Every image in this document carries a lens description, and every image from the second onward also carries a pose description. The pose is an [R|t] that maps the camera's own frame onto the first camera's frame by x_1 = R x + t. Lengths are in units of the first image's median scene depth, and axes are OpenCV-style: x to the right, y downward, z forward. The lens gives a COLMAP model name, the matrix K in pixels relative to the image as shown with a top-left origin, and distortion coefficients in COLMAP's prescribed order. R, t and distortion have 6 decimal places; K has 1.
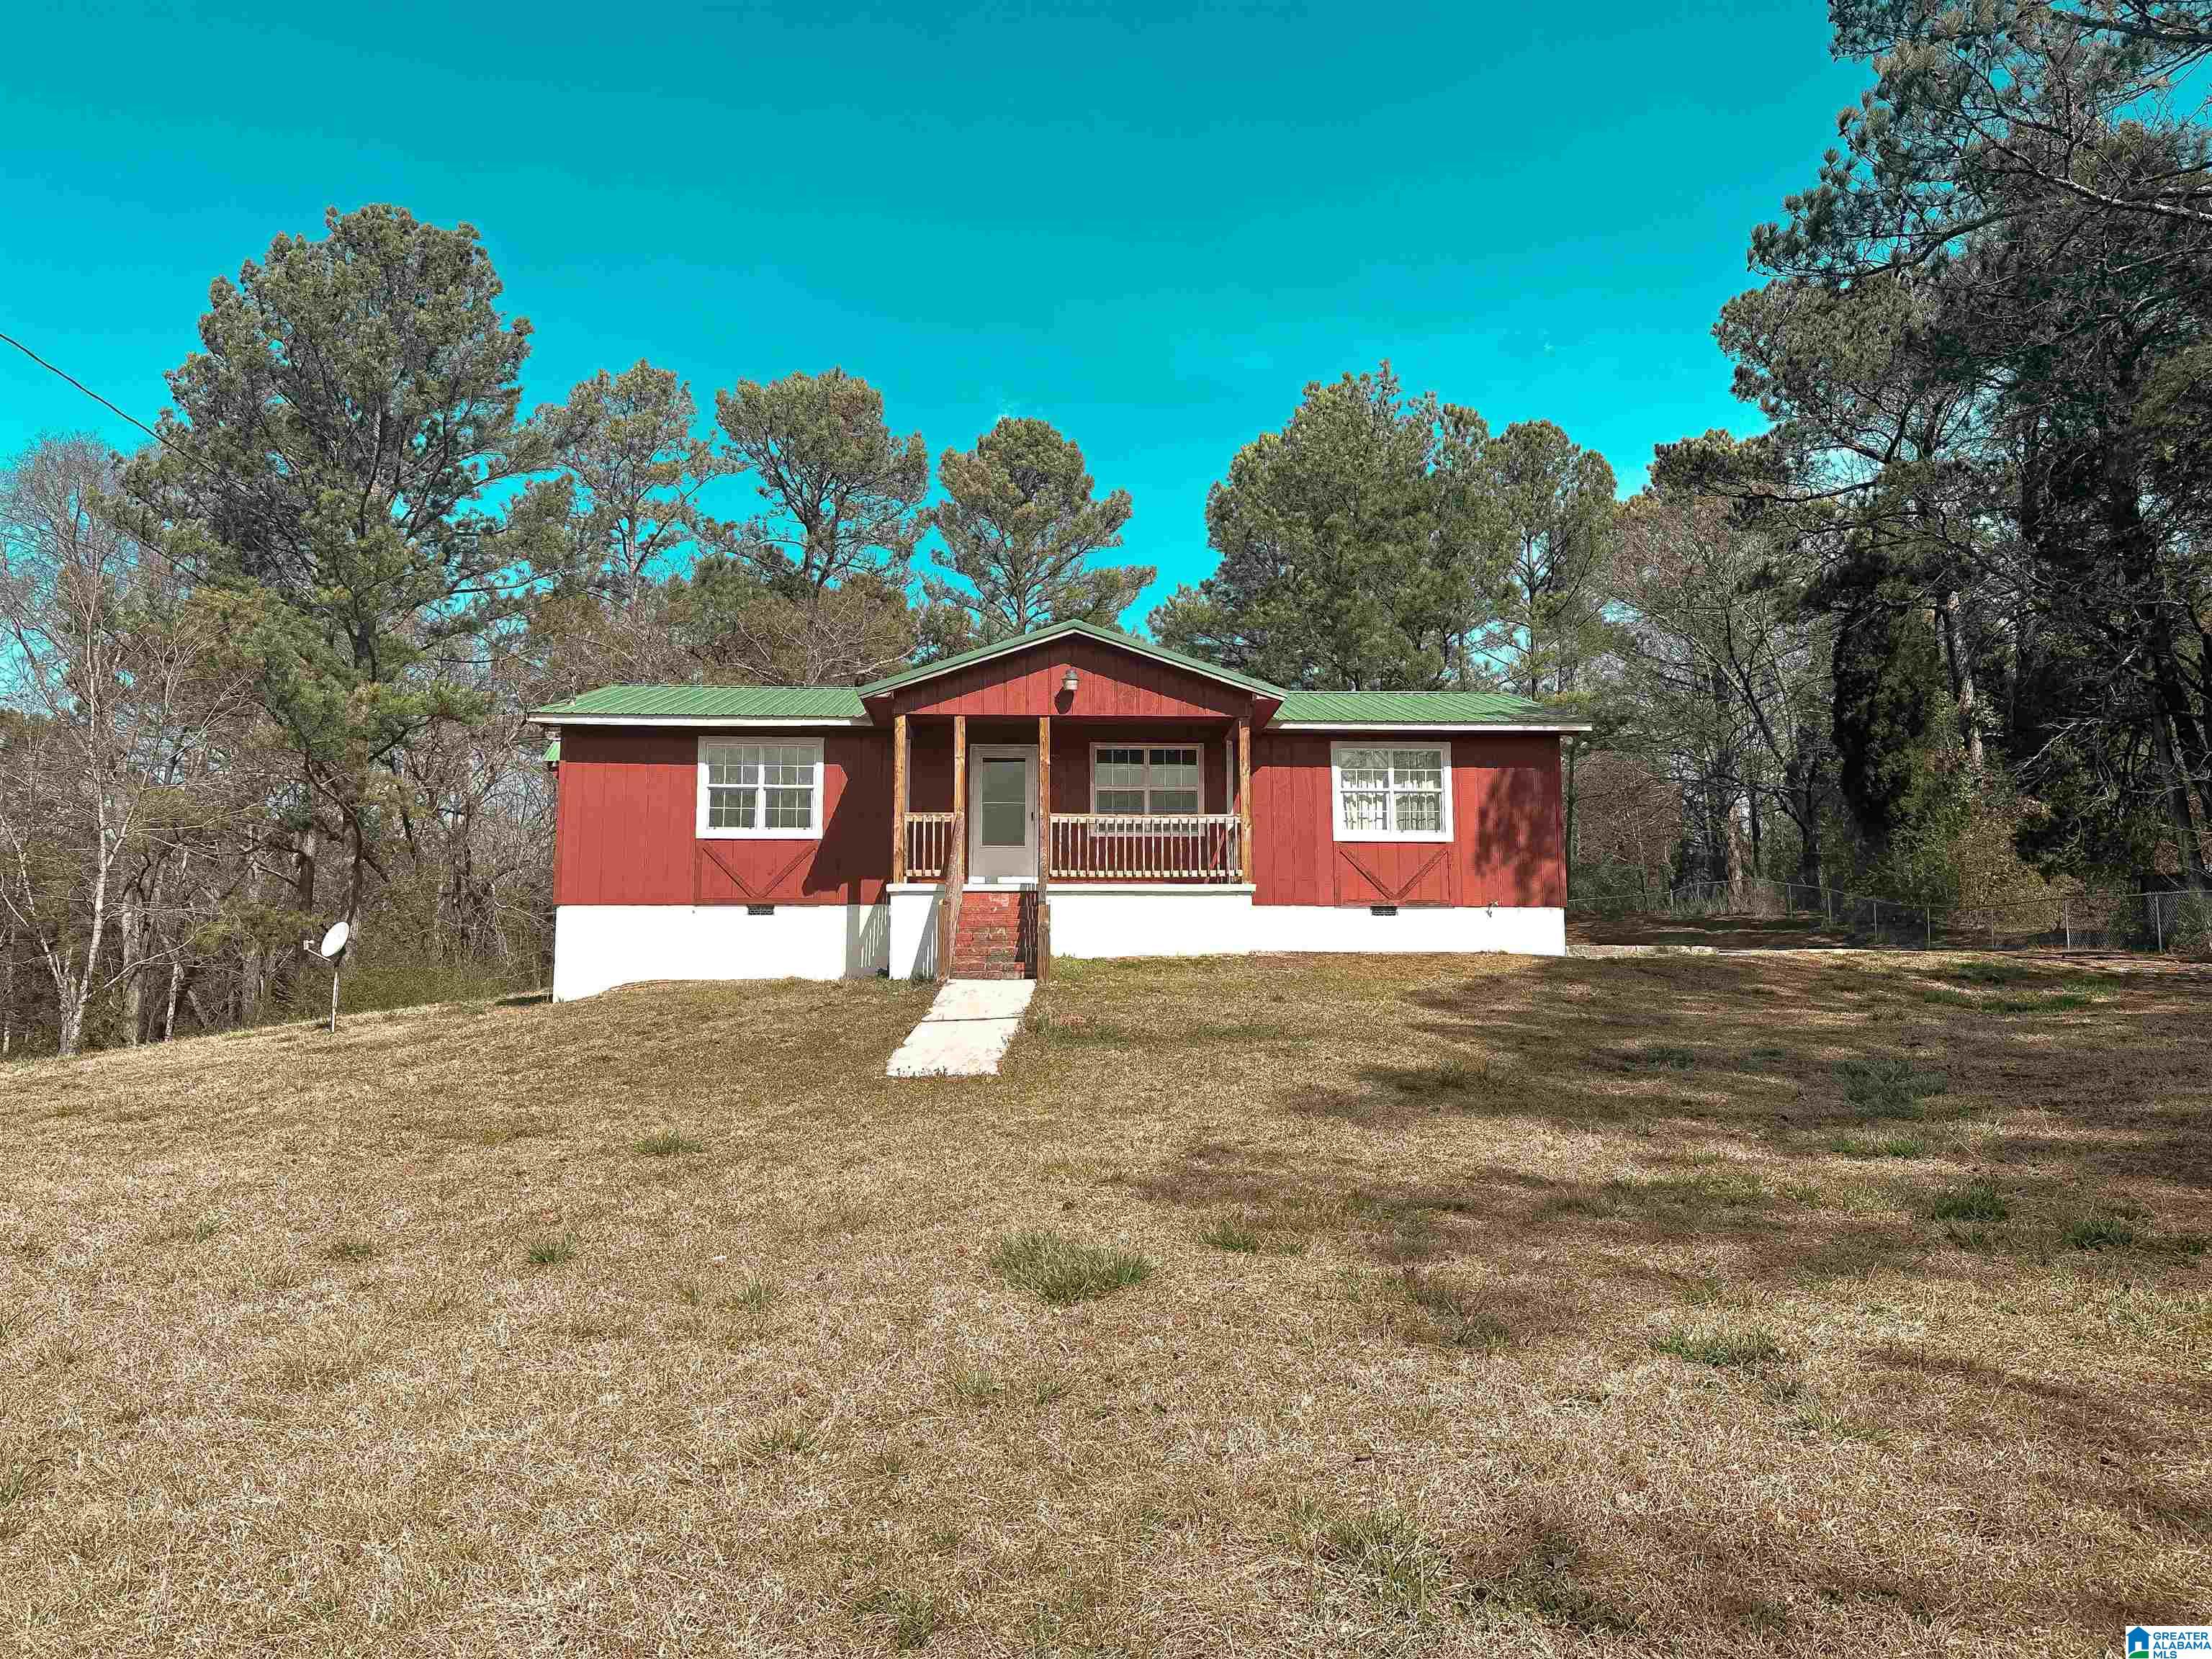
lens RADIAL K [[1566.3, 0, 1190.5], [0, 1566.3, 827.3], [0, 0, 1]] dist [0.071651, -0.105237]
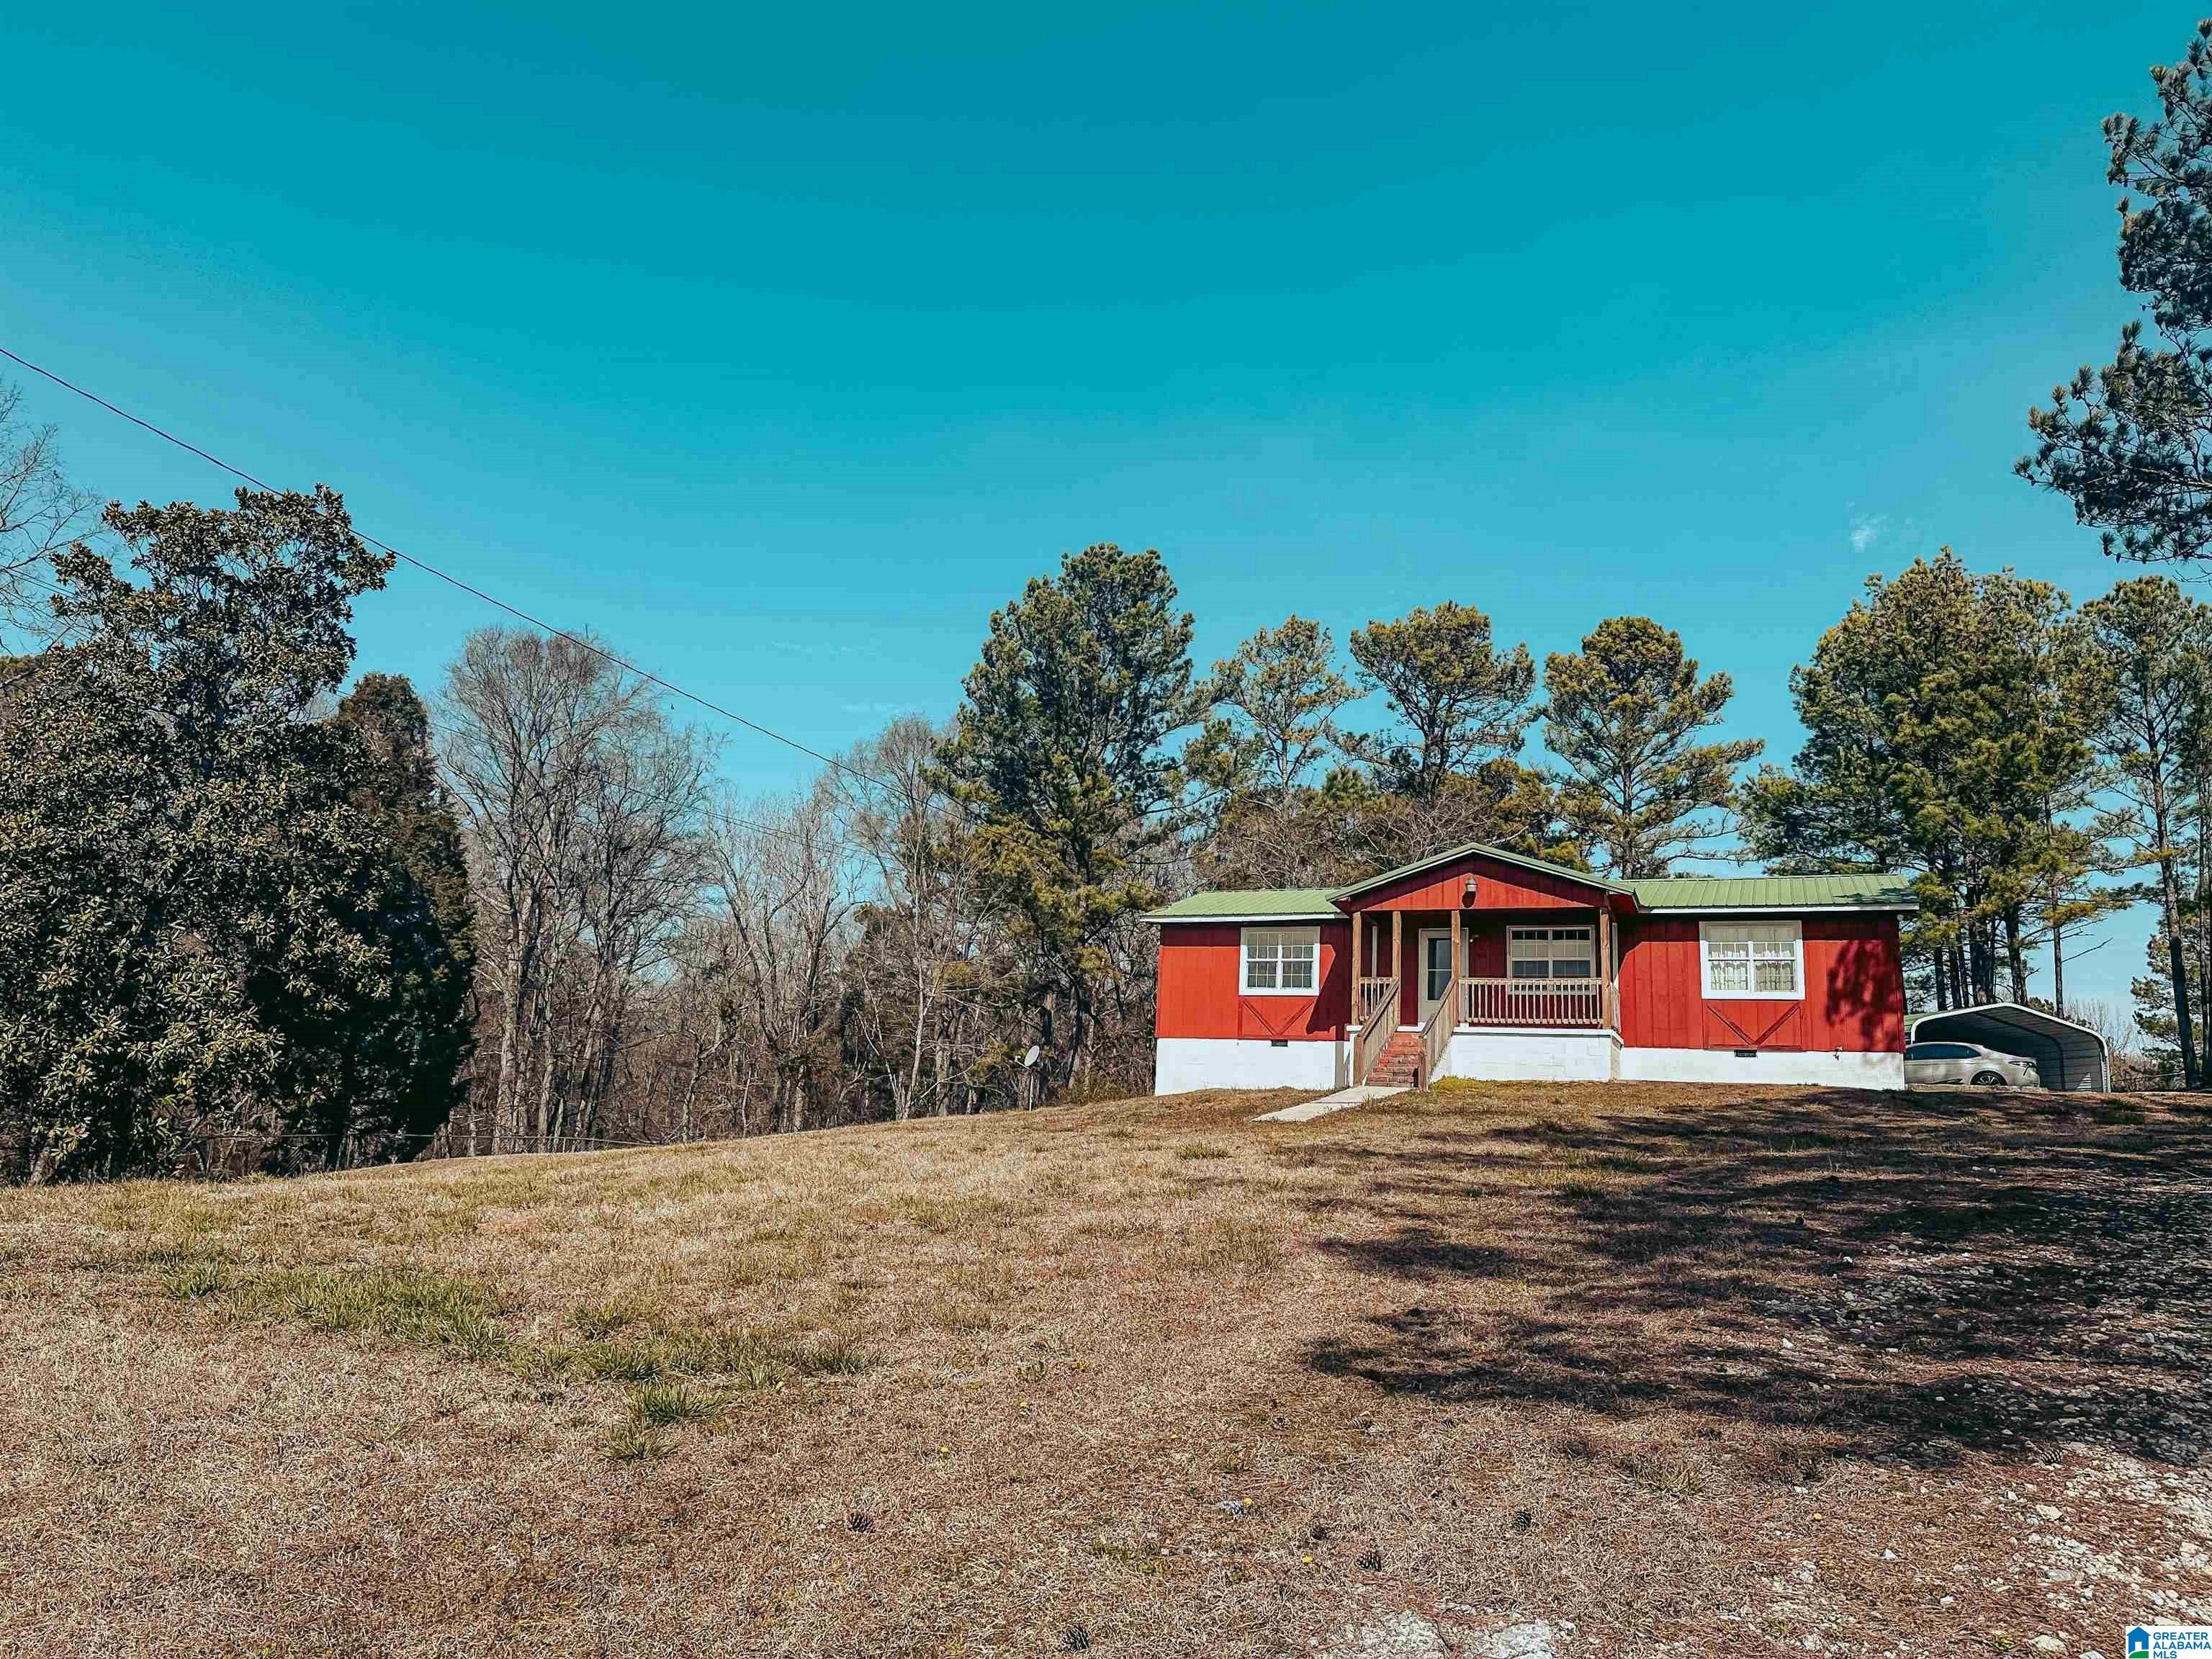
lens RADIAL K [[1566.3, 0, 1190.5], [0, 1566.3, 827.3], [0, 0, 1]] dist [0.071651, -0.105237]
pose [[0.904201, -0.045978, -0.424626, 0.209408], [0.001906, 0.994613, -0.103636, 0.001881], [0.427104, 0.092899, 0.899418, -0.281698]]
